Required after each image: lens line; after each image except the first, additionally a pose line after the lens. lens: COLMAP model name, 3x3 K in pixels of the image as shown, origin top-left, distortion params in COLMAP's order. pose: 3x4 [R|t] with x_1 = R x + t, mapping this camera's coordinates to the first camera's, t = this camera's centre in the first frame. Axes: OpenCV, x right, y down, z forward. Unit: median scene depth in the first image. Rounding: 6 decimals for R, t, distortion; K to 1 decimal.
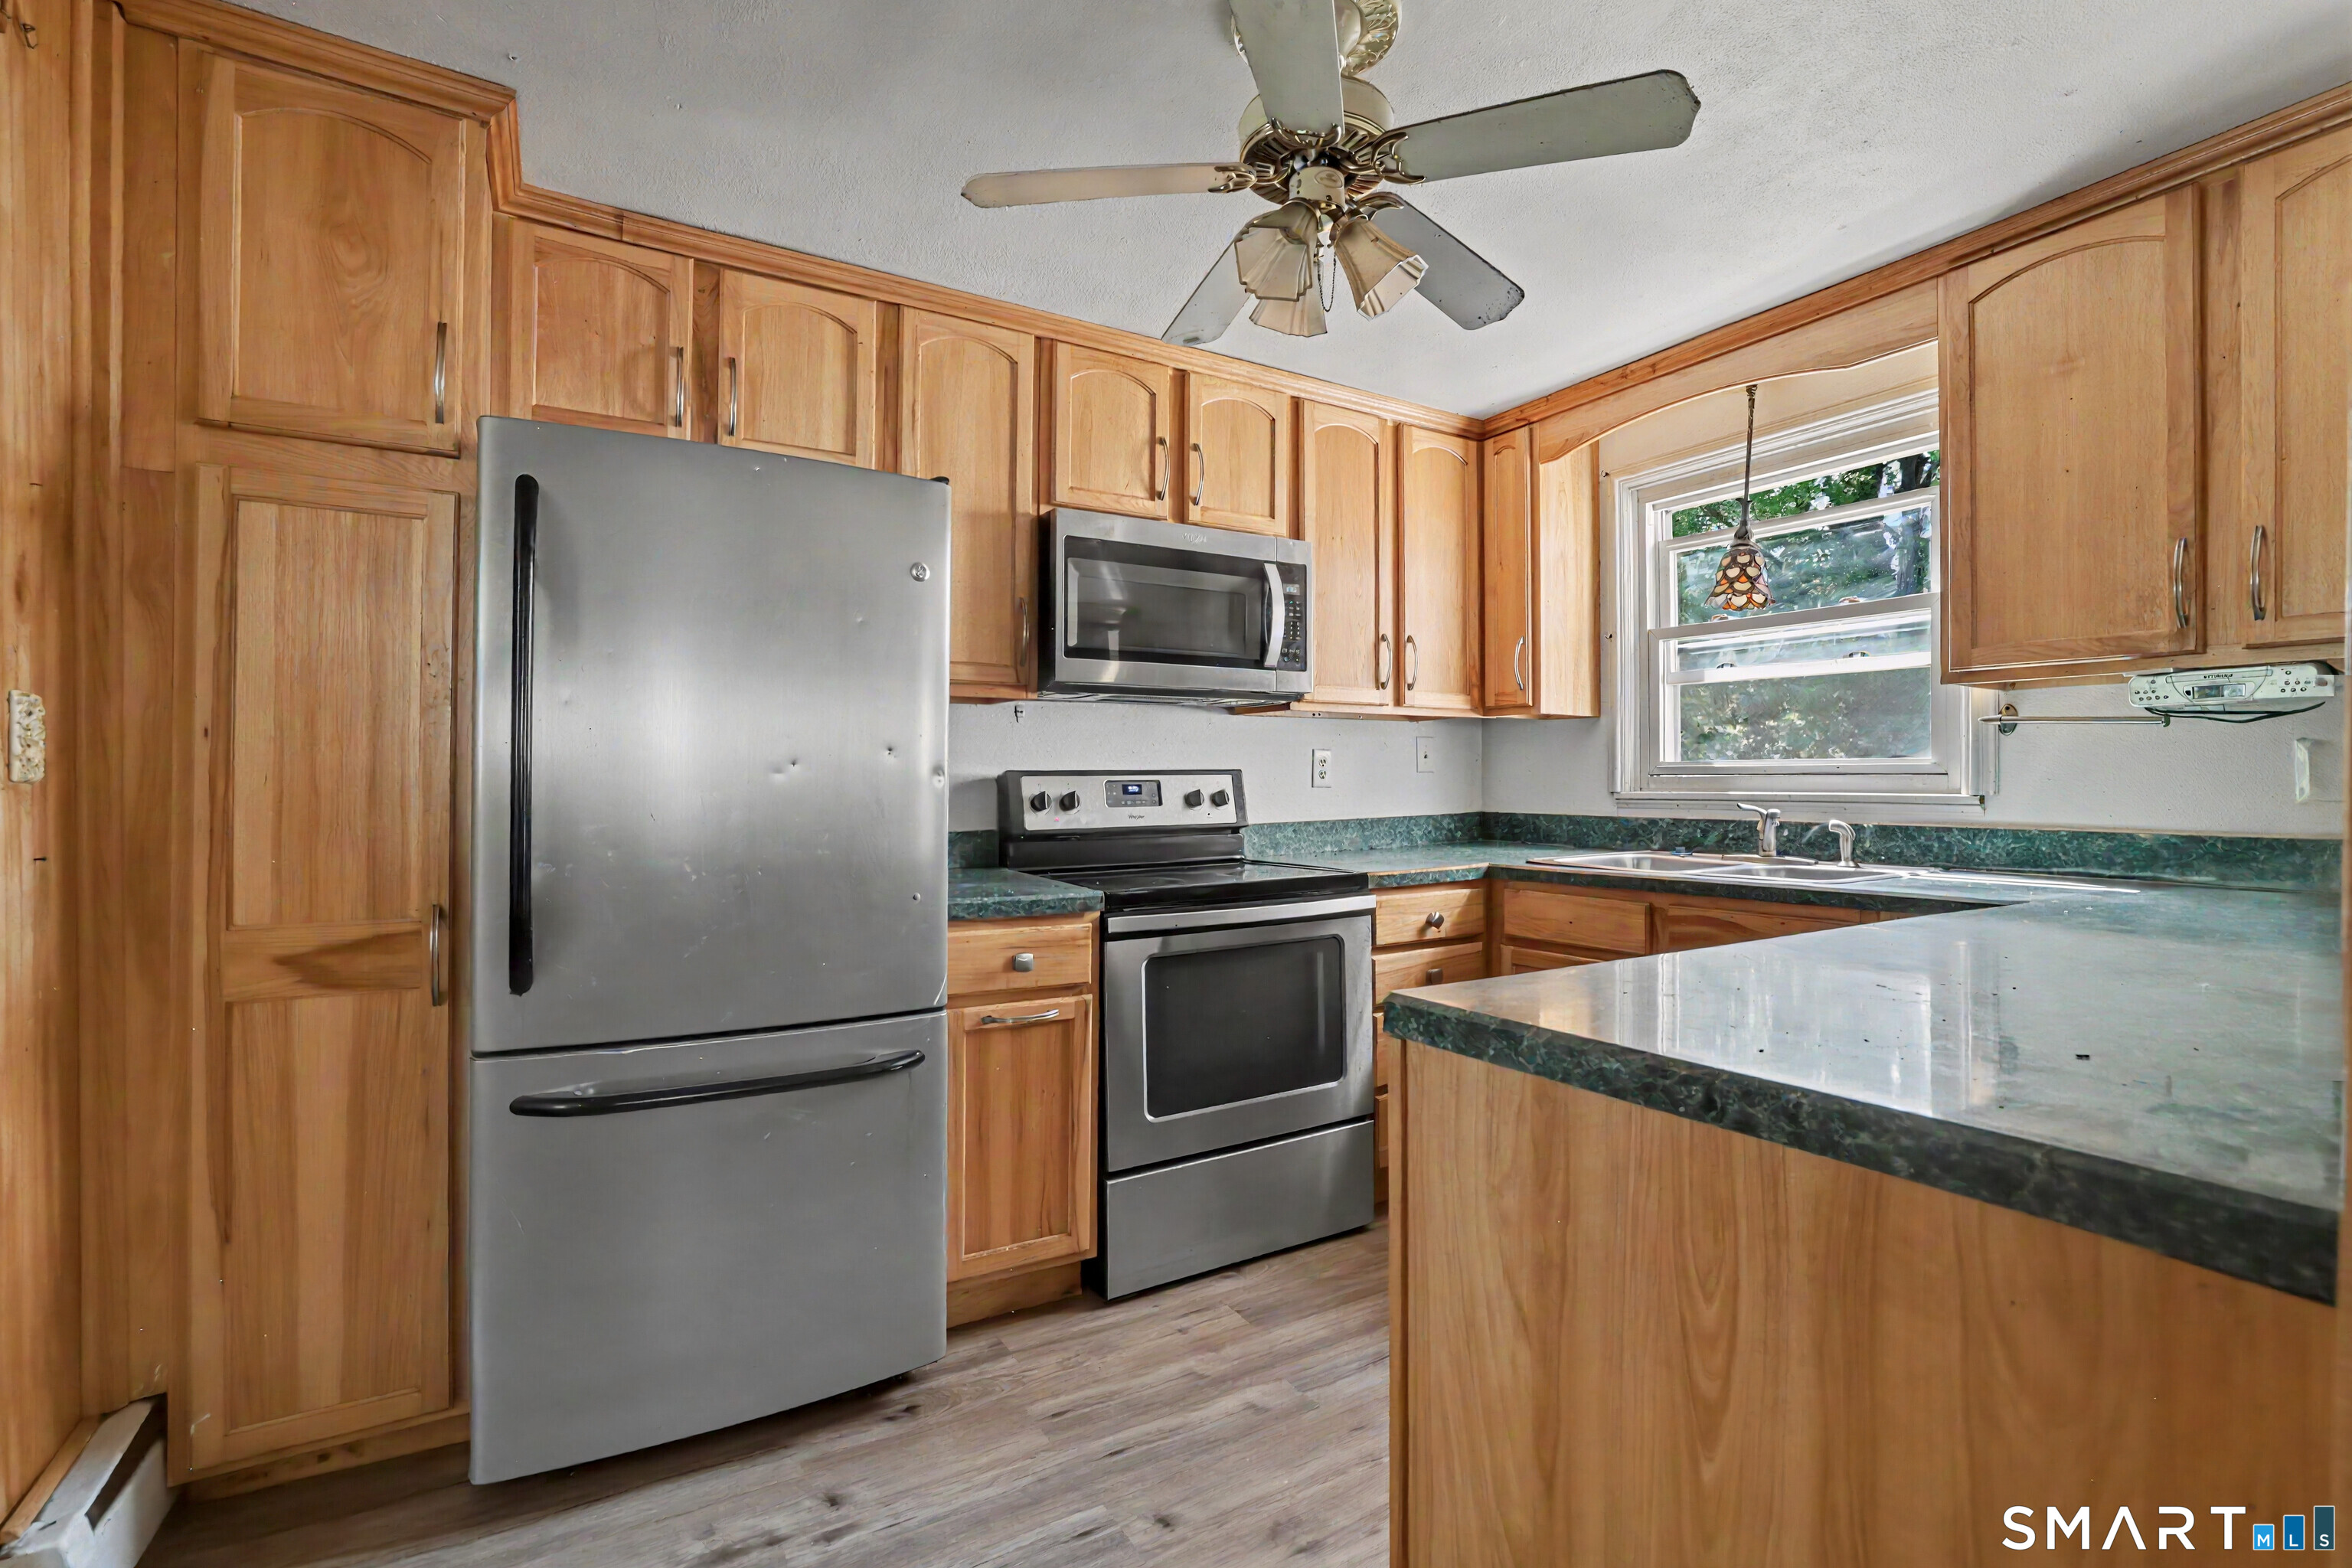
lens RADIAL K [[1035.4, 0, 1174.6], [0, 1035.4, 769.0], [0, 0, 1]] dist [-0.037027, 0.017359]
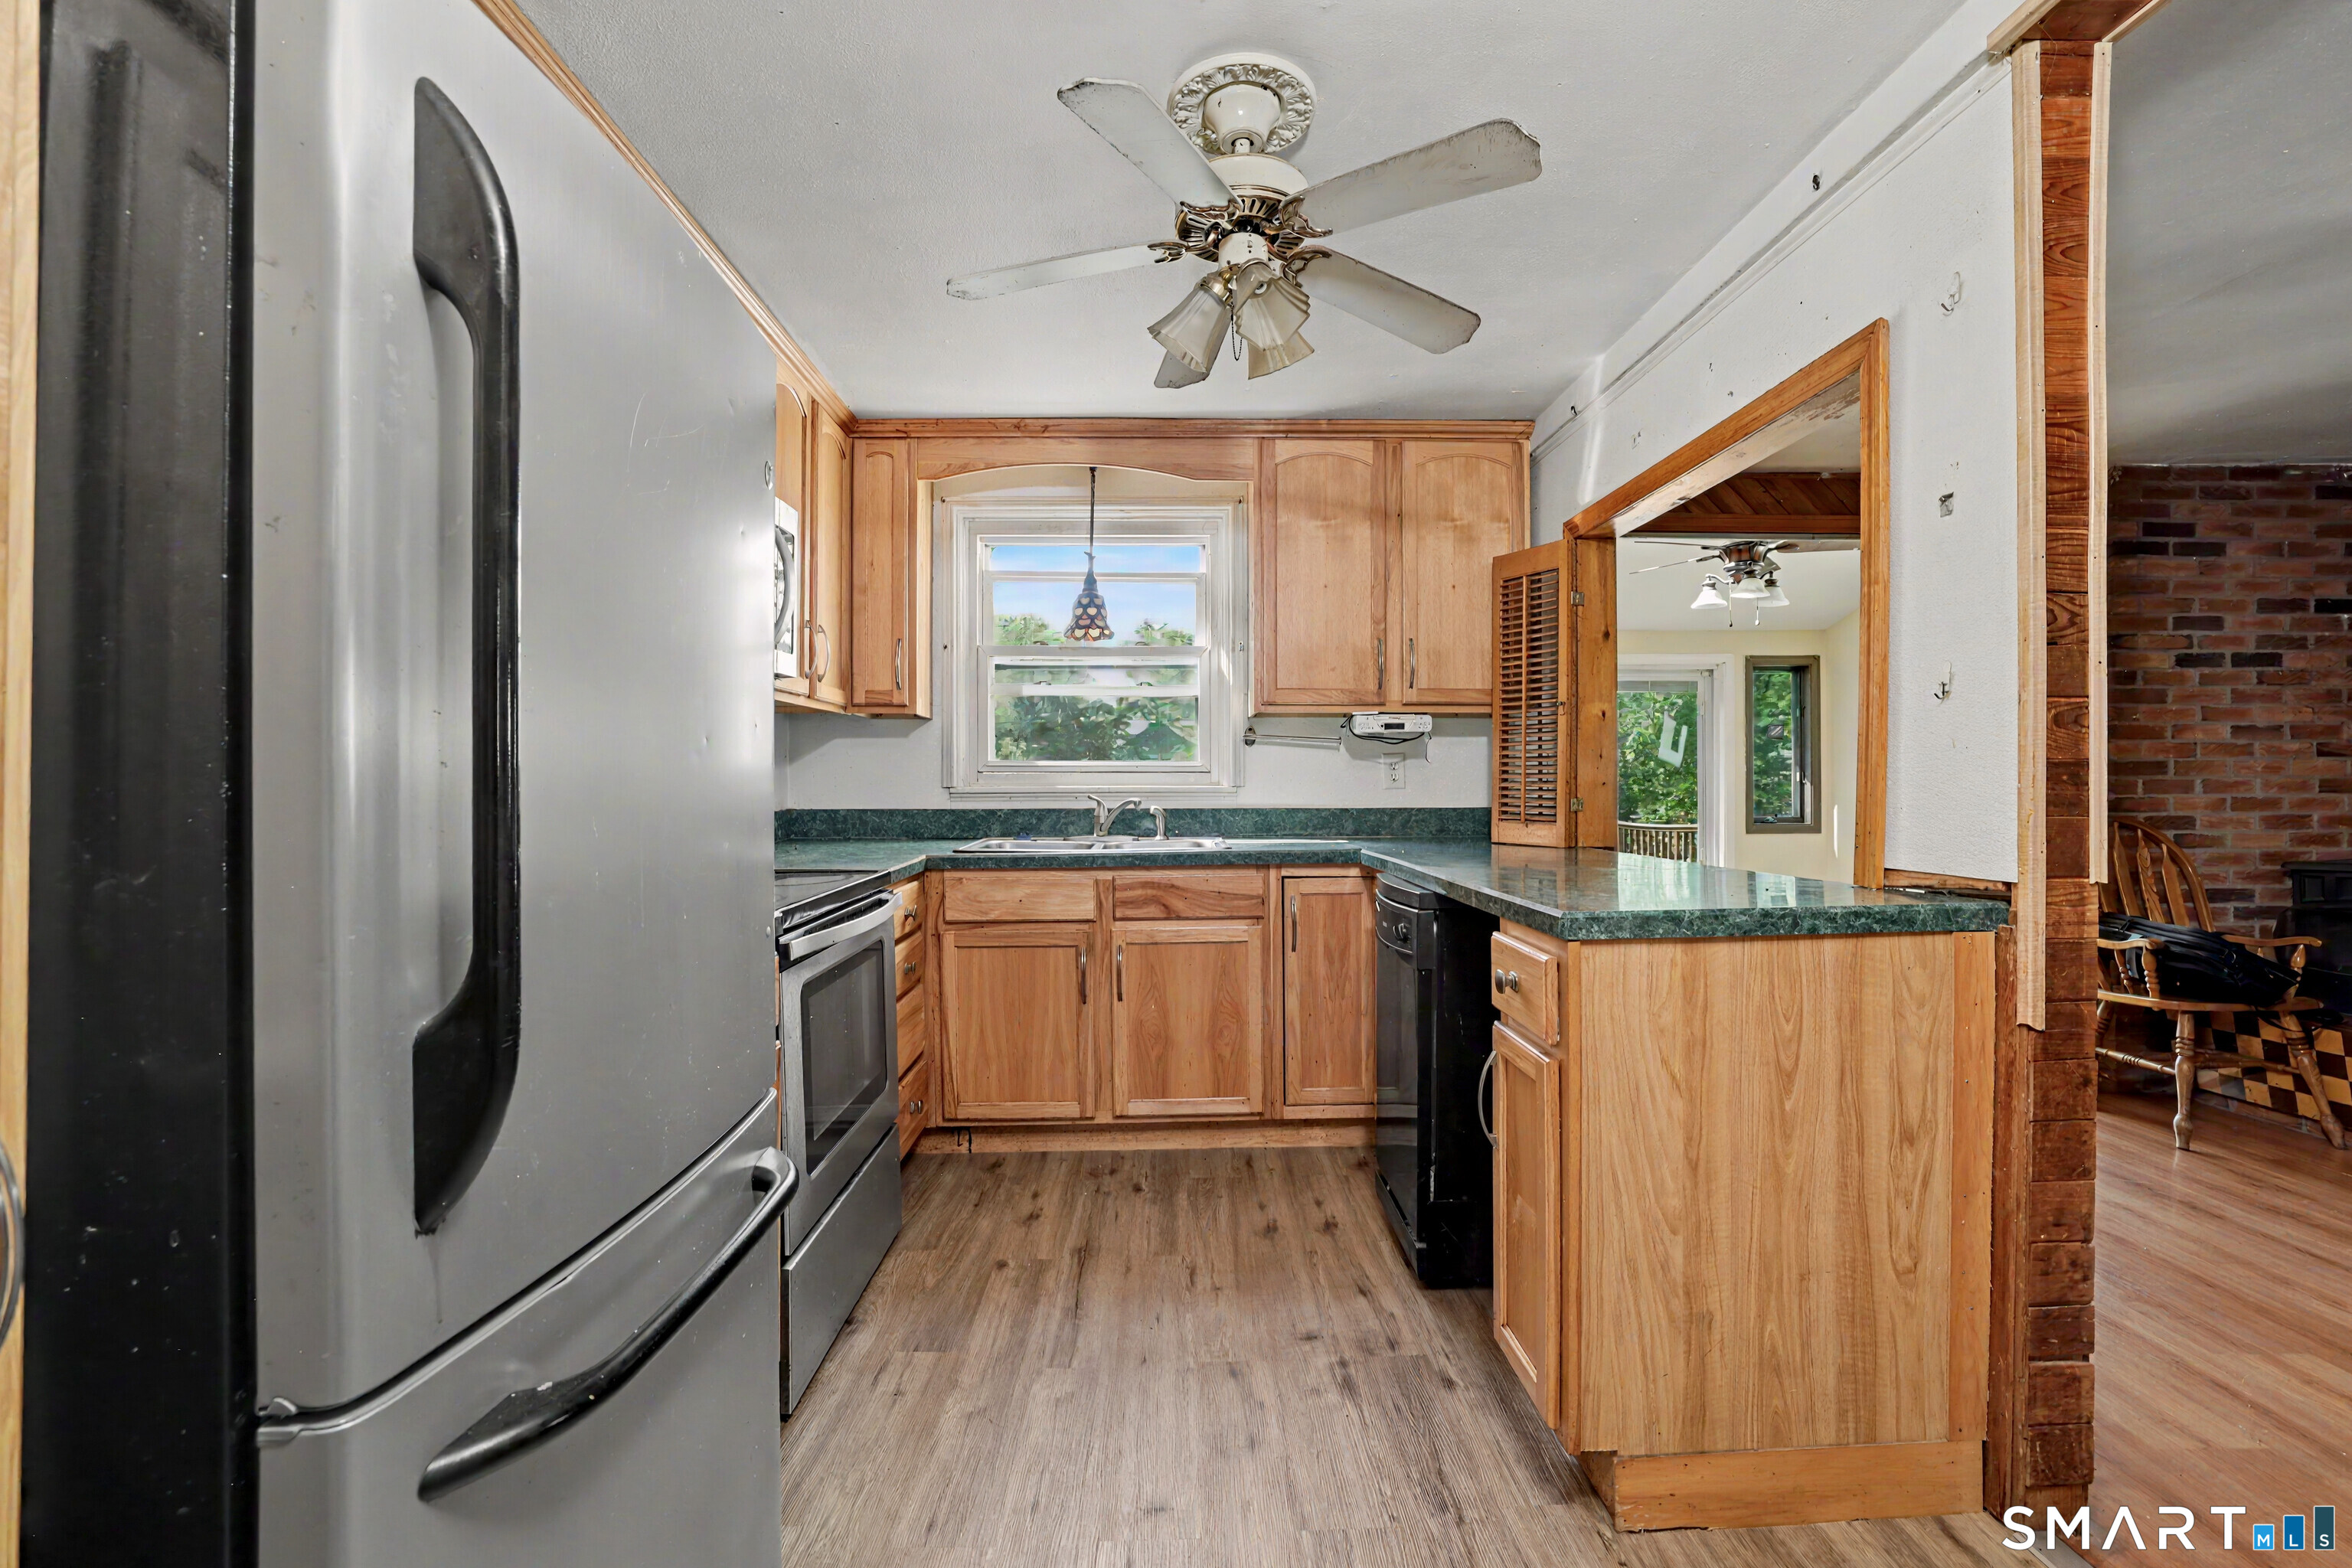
lens RADIAL K [[1024.3, 0, 1179.2], [0, 1024.3, 774.0], [0, 0, 1]] dist [-0.050830, 0.019982]
pose [[0.502599, 0.005908, 0.864500, -0.605770], [-0.007426, 0.999969, -0.002516, 0.013343], [-0.864488, -0.005155, 0.502627, 0.346407]]
